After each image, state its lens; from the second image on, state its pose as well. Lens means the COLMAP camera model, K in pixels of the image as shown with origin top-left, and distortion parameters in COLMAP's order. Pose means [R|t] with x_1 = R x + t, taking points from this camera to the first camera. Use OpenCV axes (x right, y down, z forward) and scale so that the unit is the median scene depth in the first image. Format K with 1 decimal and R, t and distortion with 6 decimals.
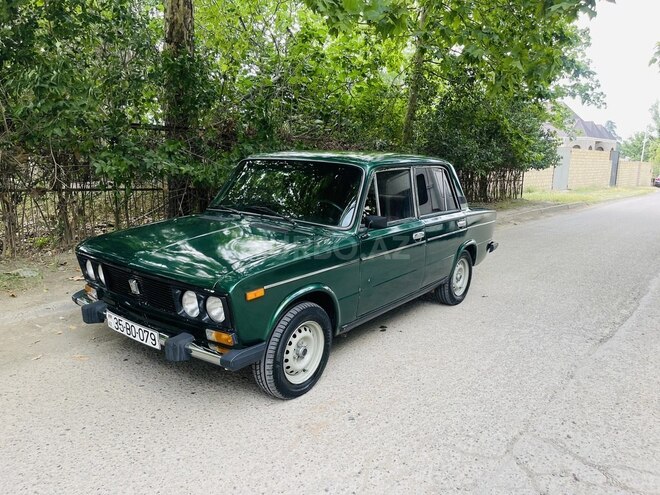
lens RADIAL K [[501.7, 0, 330.0], [0, 501.7, 257.6], [0, 0, 1]] dist [0.119238, -0.157791]
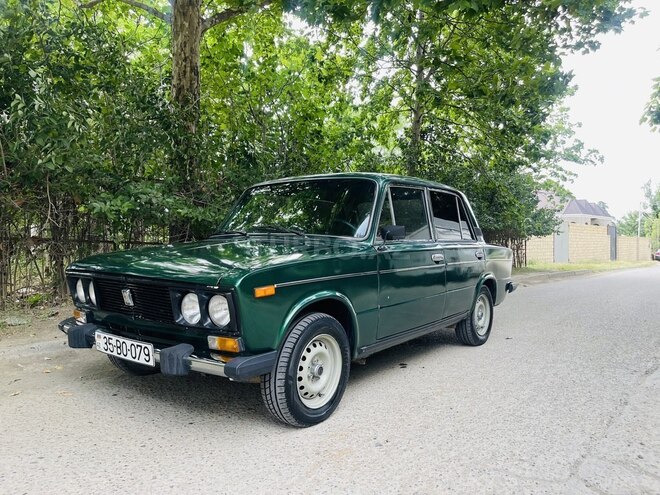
lens RADIAL K [[501.7, 0, 330.0], [0, 501.7, 257.6], [0, 0, 1]] dist [0.119238, -0.157791]
pose [[0.999668, -0.025773, 0.000268, -0.029537], [0.025434, 0.984738, -0.172173, 0.148186], [0.004173, 0.172123, 0.985067, 0.111541]]
